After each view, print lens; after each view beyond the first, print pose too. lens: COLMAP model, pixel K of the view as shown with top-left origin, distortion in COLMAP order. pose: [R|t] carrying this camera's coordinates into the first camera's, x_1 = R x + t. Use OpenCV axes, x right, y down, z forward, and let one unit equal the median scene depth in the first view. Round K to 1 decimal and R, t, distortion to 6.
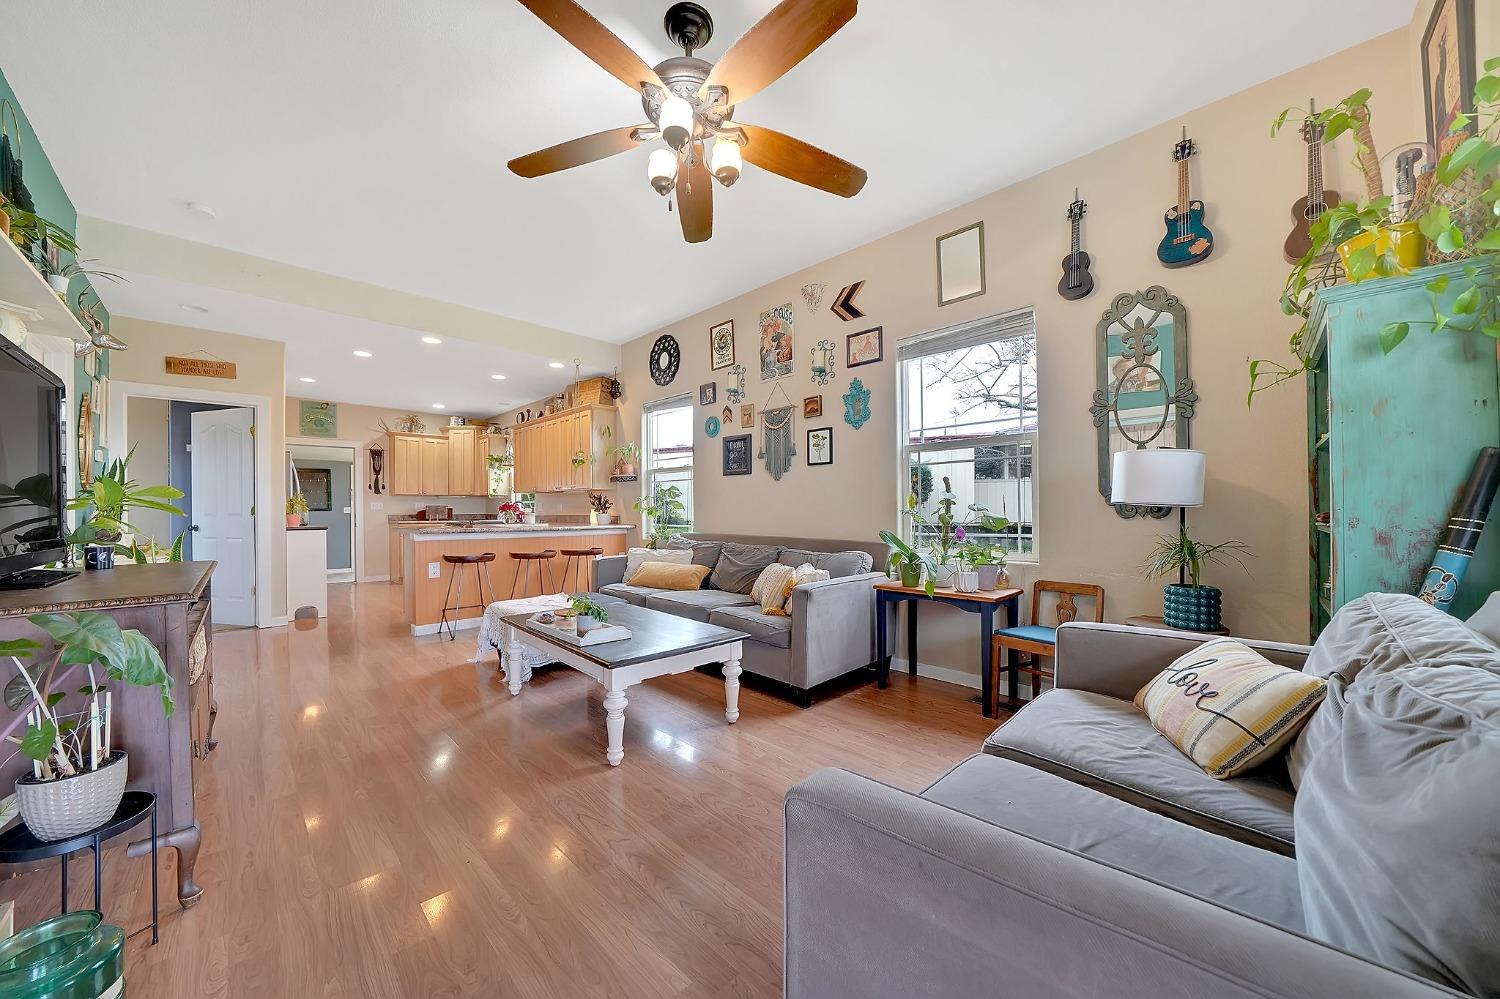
lens RADIAL K [[529.3, 0, 745.1], [0, 529.3, 510.4], [0, 0, 1]] dist [-0.021920, 0.000014]
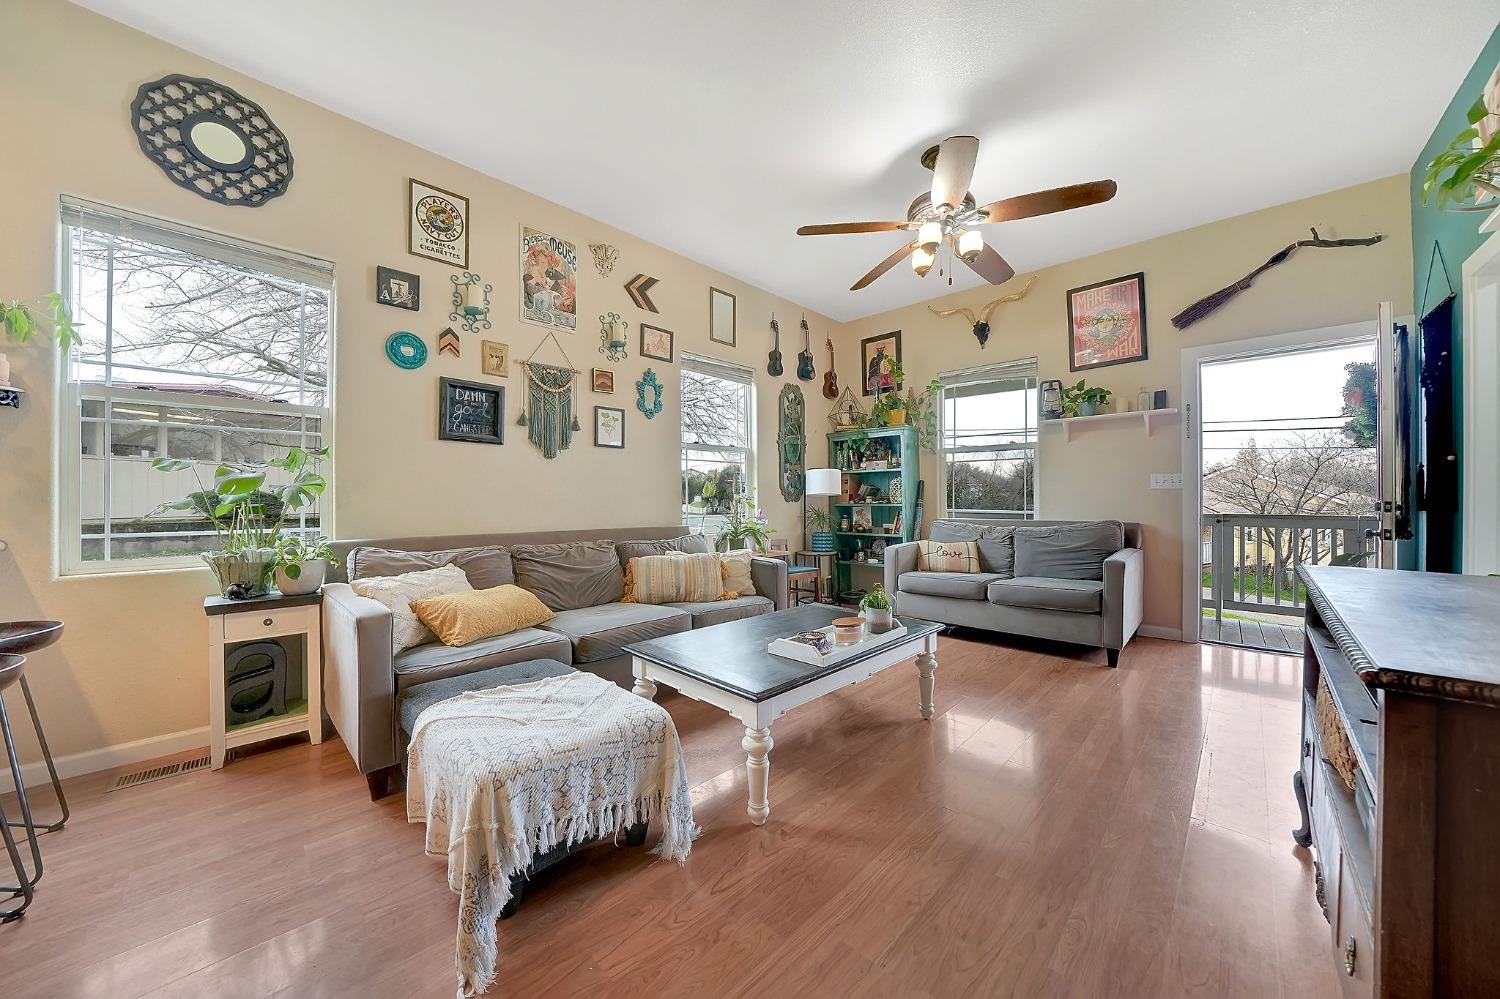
lens RADIAL K [[521.8, 0, 743.2], [0, 521.8, 499.1], [0, 0, 1]] dist [-0.020151, 0.000264]
pose [[-0.019692, 0.001656, 0.999805, -0.574950], [0.001906, 0.999997, -0.001619, 0.003595], [-0.999804, 0.001874, -0.019695, 0.595759]]
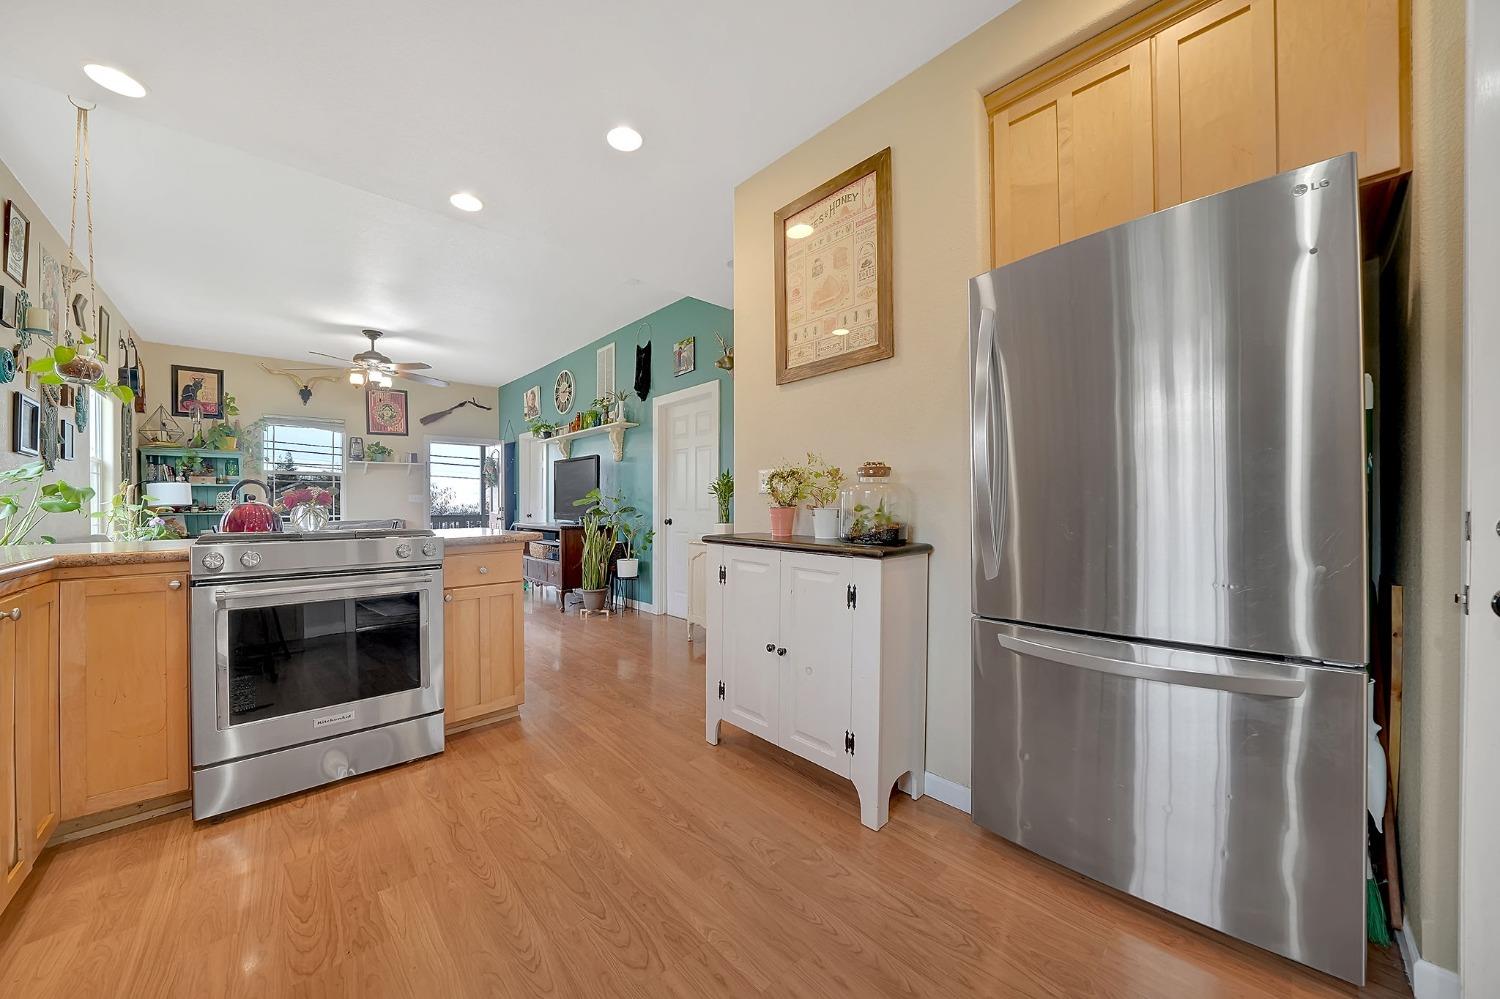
lens RADIAL K [[525.3, 0, 745.0], [0, 525.3, 505.2], [0, 0, 1]] dist [-0.030988, 0.004374]
pose [[-0.999442, 0.009824, 0.031916, -0.830733], [0.009860, 0.999951, 0.000984, 0.004977], [-0.031904, 0.001298, -0.999490, 1.400892]]
